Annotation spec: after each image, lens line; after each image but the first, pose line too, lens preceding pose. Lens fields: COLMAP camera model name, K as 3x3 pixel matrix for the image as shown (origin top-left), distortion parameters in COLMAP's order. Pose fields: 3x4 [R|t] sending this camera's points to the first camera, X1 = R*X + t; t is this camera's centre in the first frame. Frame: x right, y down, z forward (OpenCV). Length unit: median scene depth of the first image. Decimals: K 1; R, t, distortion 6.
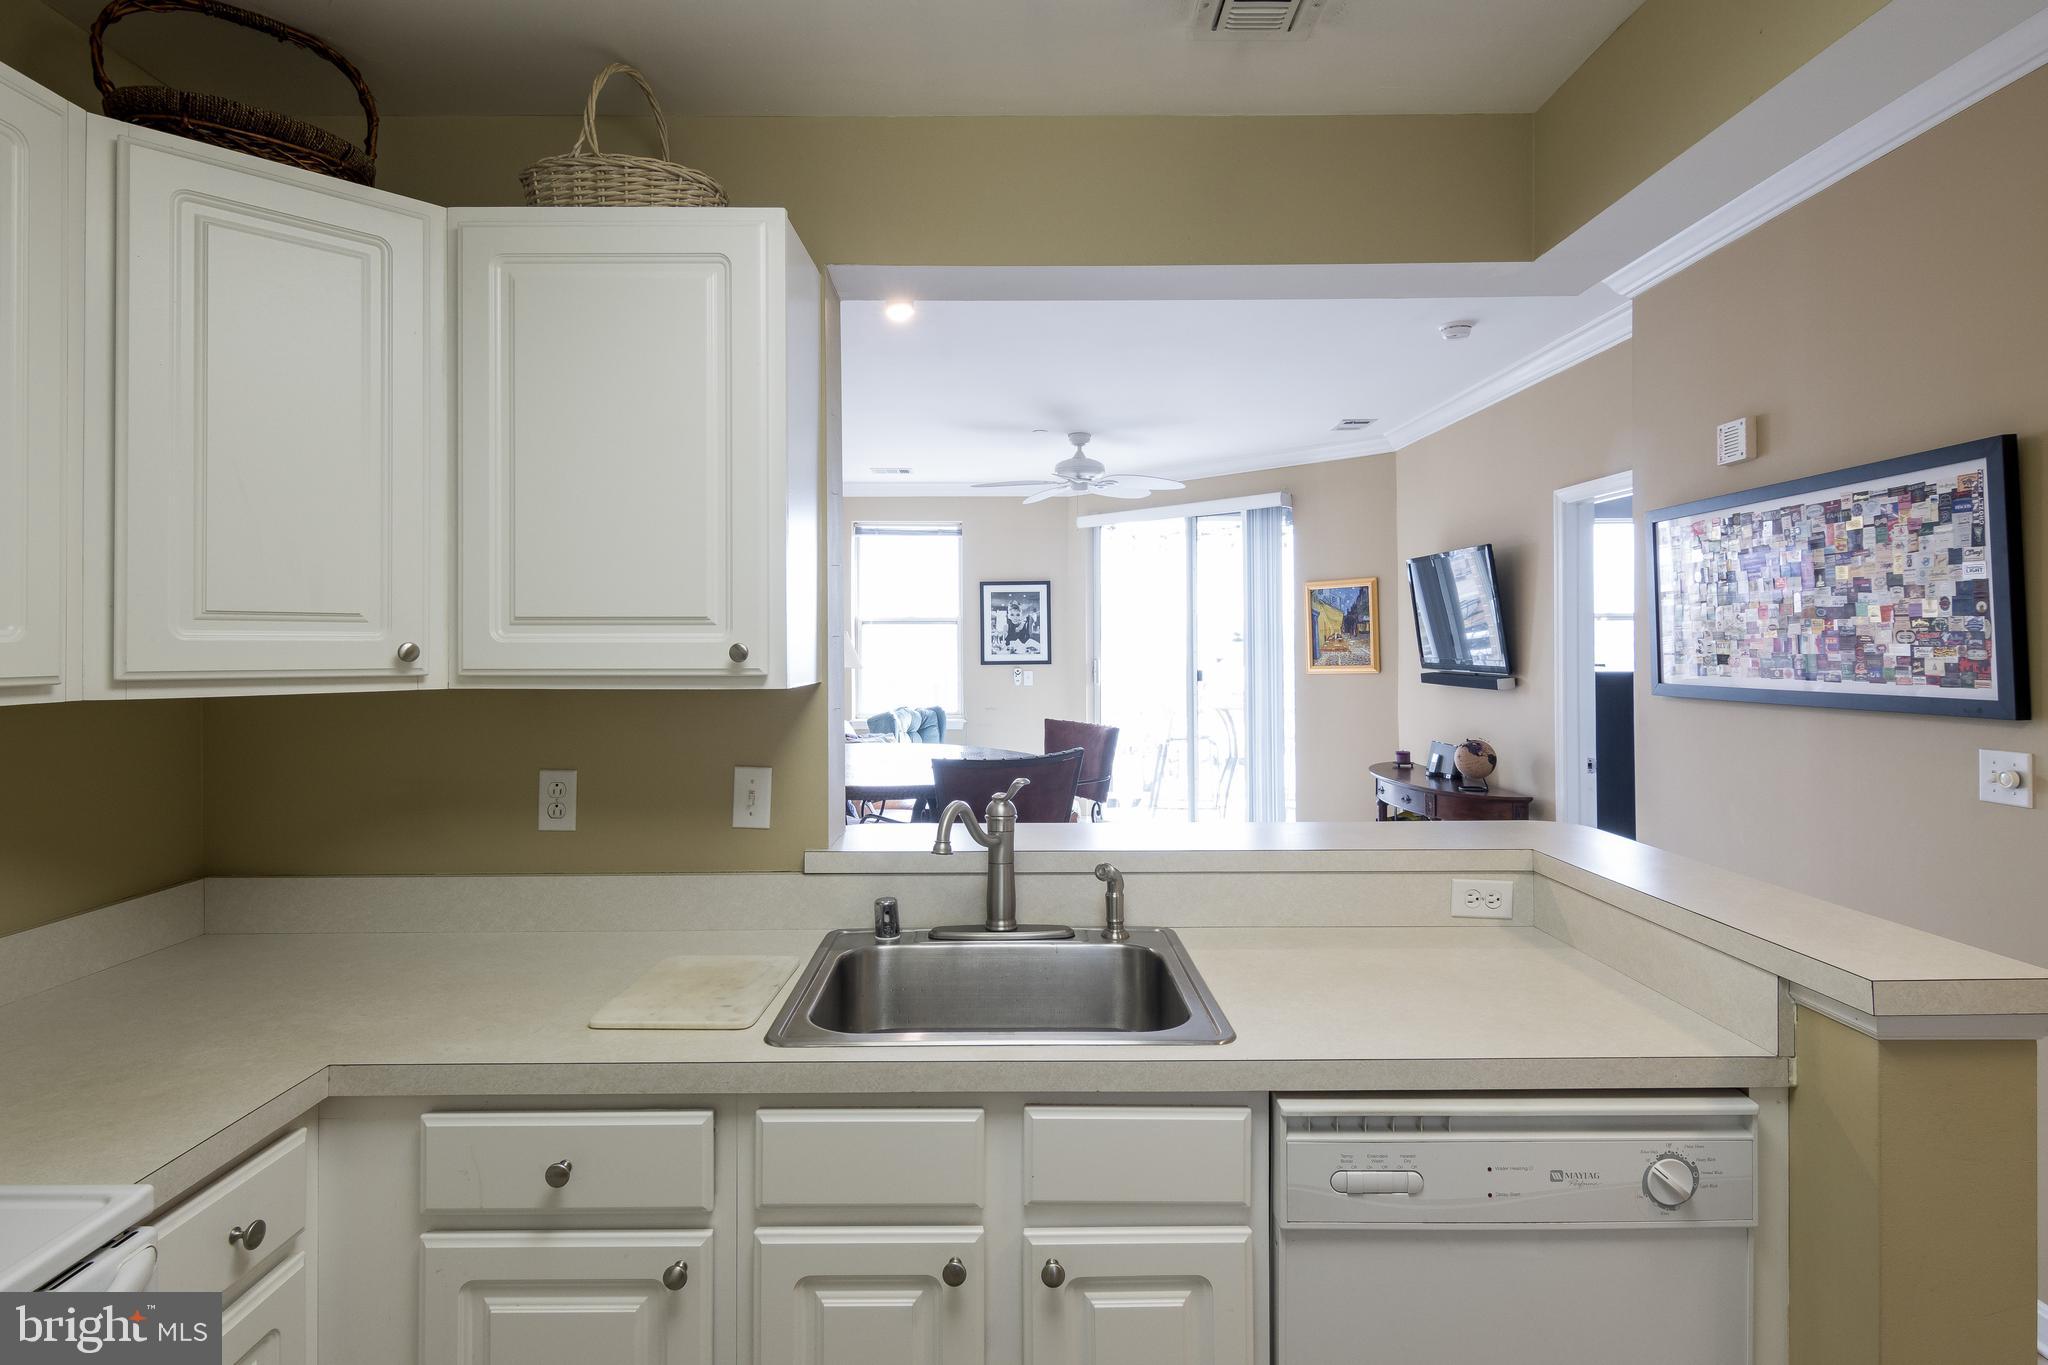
lens RADIAL K [[1045.1, 0, 1003.4], [0, 1045.1, 640.6], [0, 0, 1]] dist [0.014048, -0.009056]
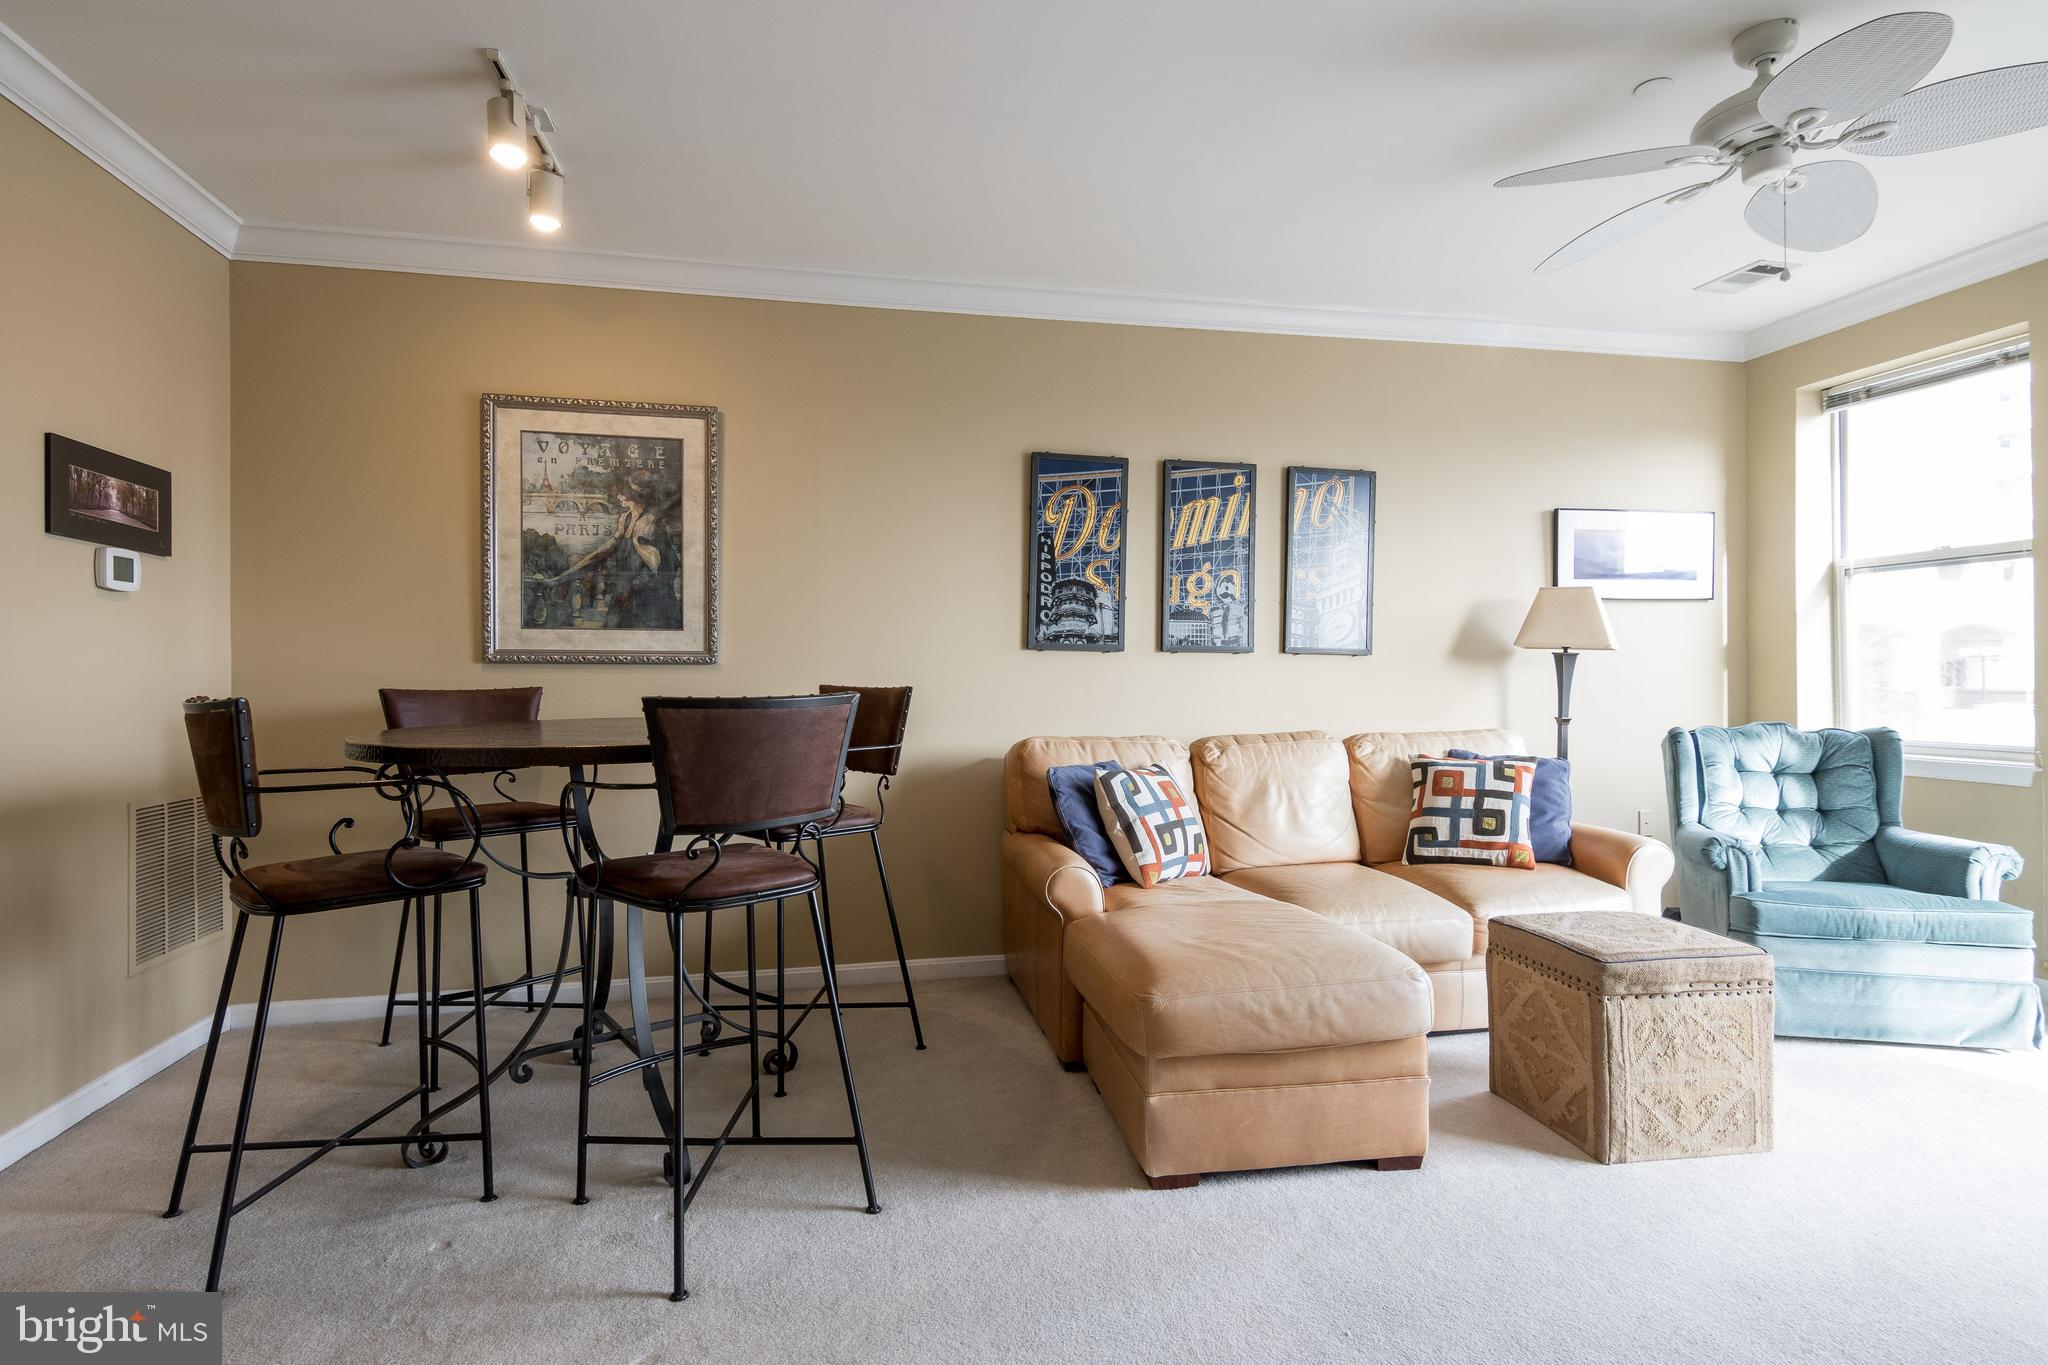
lens RADIAL K [[1047.7, 0, 1043.6], [0, 1047.7, 676.1], [0, 0, 1]] dist [0.018806, -0.011327]
pose [[0.219912, -0.002996, -0.975515, 1.110665], [0.009216, 0.999957, -0.000994, 0.121370], [0.975476, -0.008772, 0.219930, 1.739538]]
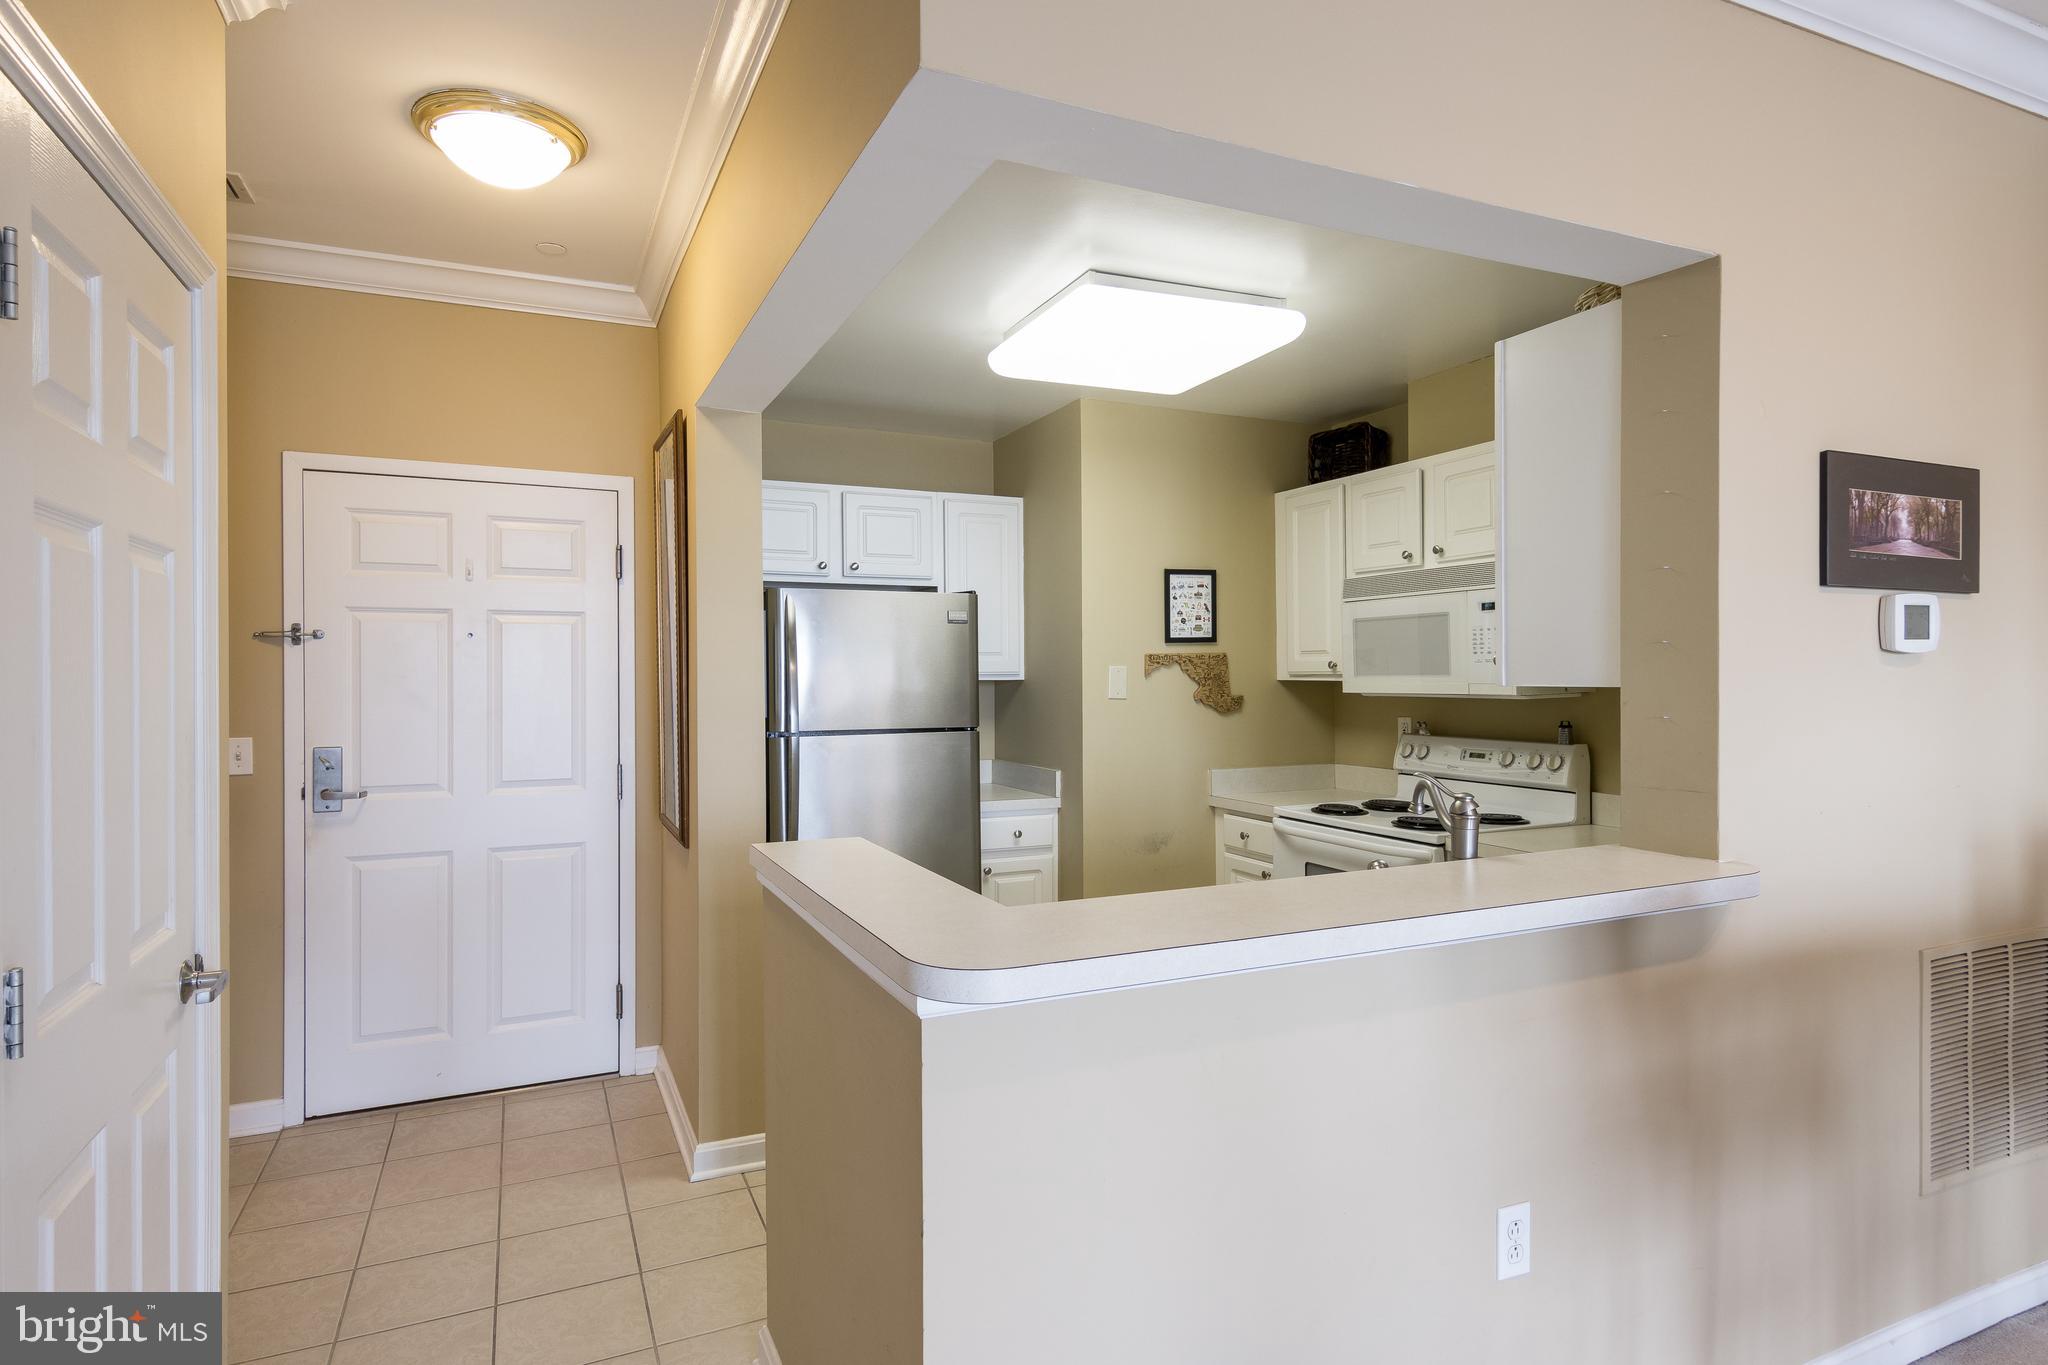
lens RADIAL K [[1089.9, 0, 1020.2], [0, 1089.9, 678.4], [0, 0, 1]] dist [0.009754, -0.004115]
pose [[-0.907557, 0.011151, -0.419782, 0.701118], [0.010584, 0.999937, 0.003679, 0.017038], [0.419796, -0.001104, -0.907618, 1.459742]]
